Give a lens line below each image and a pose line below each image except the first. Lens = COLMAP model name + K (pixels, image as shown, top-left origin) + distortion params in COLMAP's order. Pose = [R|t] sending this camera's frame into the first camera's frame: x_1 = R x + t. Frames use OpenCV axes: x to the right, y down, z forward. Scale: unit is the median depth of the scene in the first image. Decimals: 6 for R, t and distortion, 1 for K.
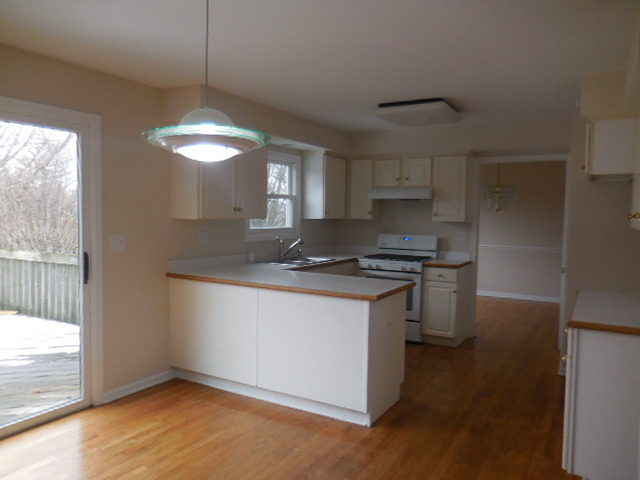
lens RADIAL K [[485.9, 0, 320.0], [0, 485.9, 240.0], [0, 0, 1]] dist [-0.005247, 0.005276]
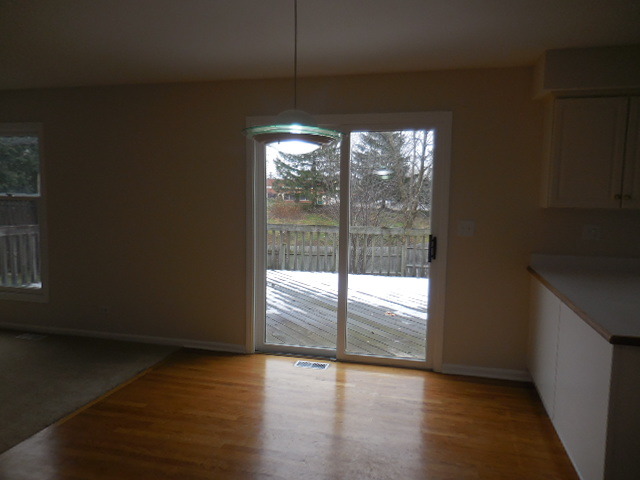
lens RADIAL K [[485.9, 0, 320.0], [0, 485.9, 240.0], [0, 0, 1]] dist [-0.005247, 0.005276]
pose [[0.272219, 0.077746, -0.959089, 0.535178], [-0.060891, 0.996125, 0.063466, -0.018937], [0.960307, 0.041124, 0.275898, 0.426591]]
